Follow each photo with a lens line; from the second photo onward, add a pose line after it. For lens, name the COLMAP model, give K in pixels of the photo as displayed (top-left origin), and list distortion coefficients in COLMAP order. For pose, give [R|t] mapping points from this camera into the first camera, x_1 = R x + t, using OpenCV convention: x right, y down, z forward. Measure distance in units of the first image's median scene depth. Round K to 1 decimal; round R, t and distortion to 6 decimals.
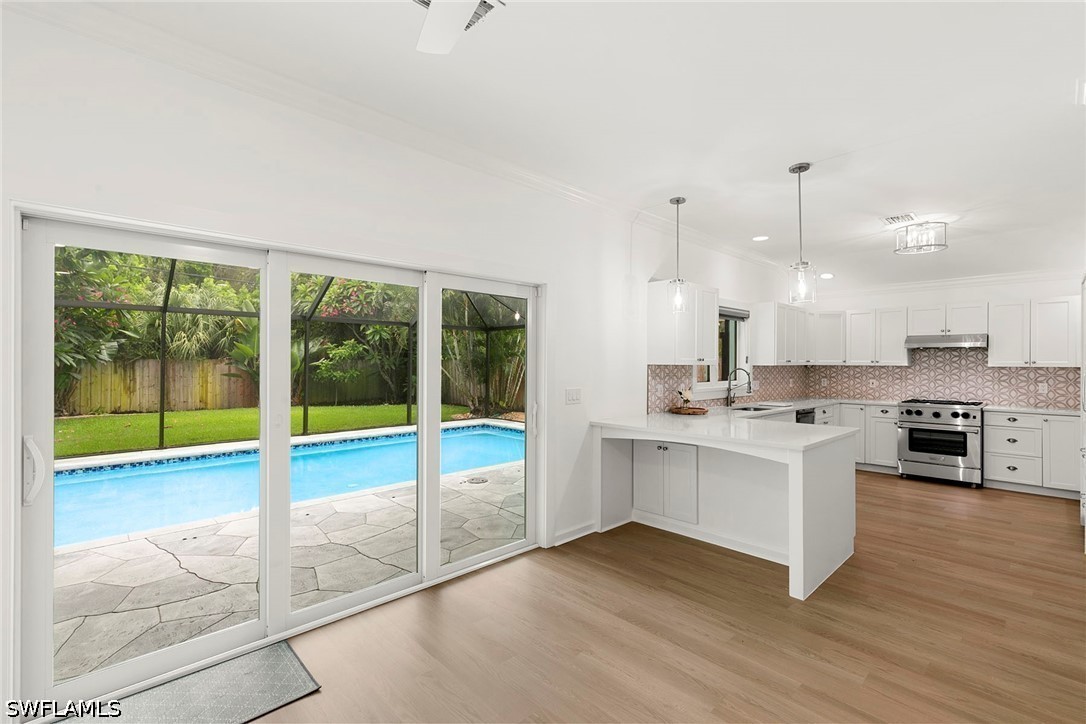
lens RADIAL K [[486.7, 0, 544.7], [0, 486.7, 364.2], [0, 0, 1]] dist [0.007225, -0.000276]
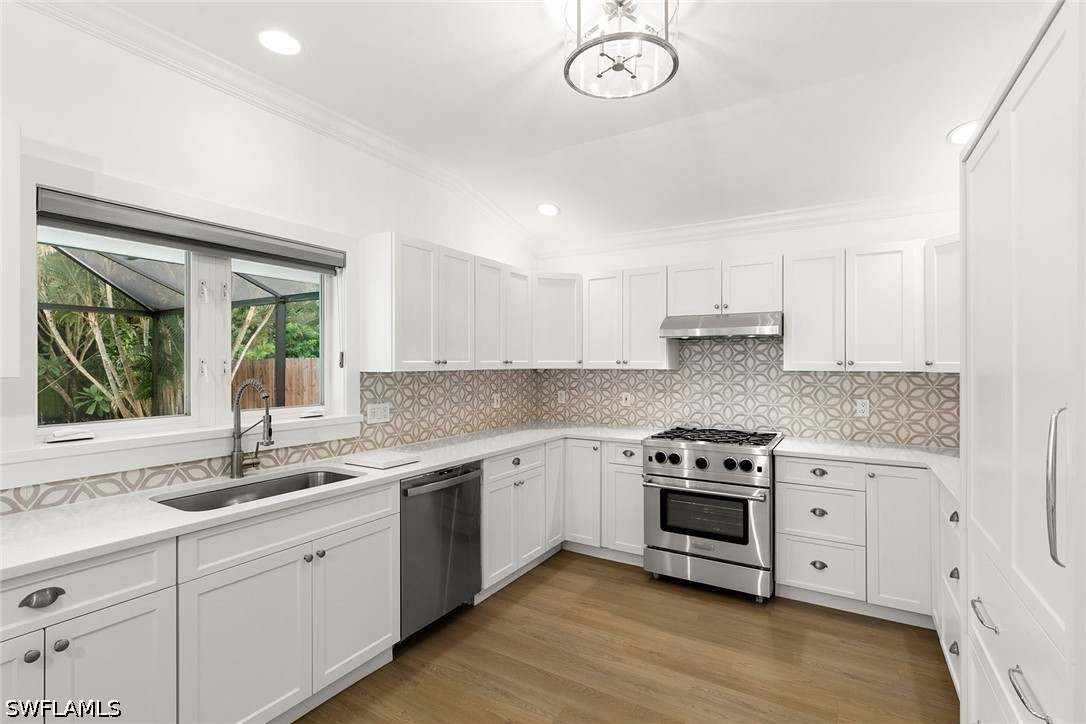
lens RADIAL K [[508.8, 0, 541.1], [0, 508.8, 362.3], [0, 0, 1]] dist [-0.002284, -0.000034]
pose [[0.966077, -0.004235, 0.258220, 0.484480], [0.004863, 0.999987, -0.001794, -0.004920], [-0.258209, 0.002989, 0.966084, 0.506386]]
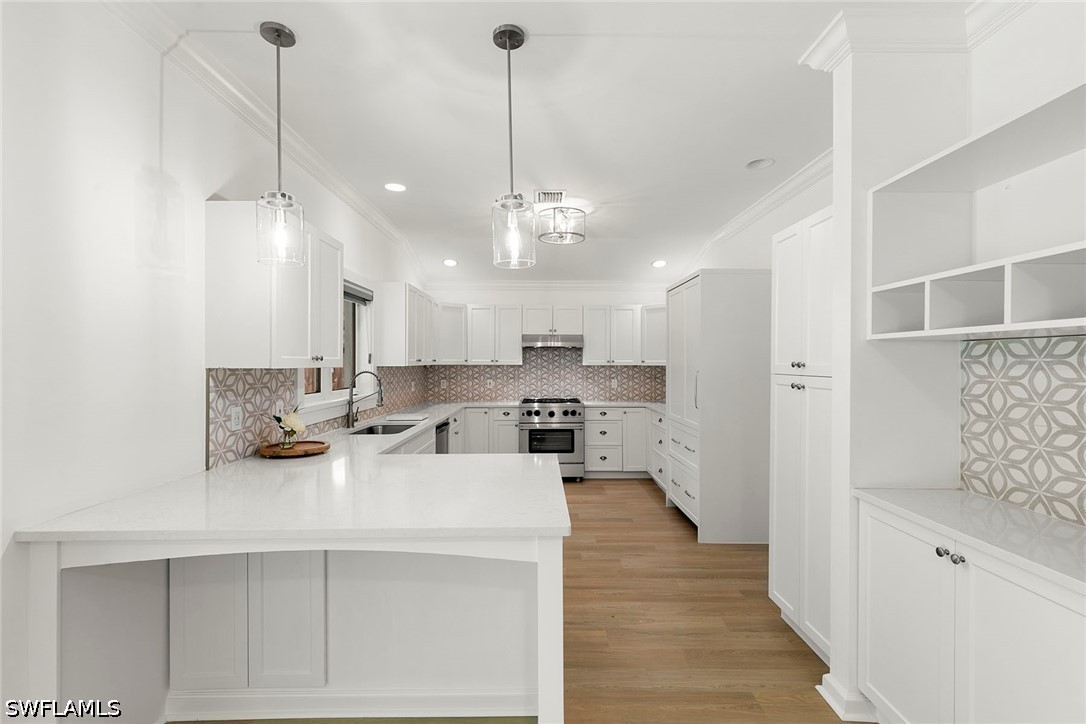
lens RADIAL K [[486.7, 0, 544.1], [0, 486.7, 364.0], [0, 0, 1]] dist [0.007225, -0.000276]
pose [[0.685779, -0.006455, 0.727781, 0.067105], [0.003897, 0.999979, 0.005197, -0.003845], [-0.727799, -0.000728, 0.685790, 0.322687]]
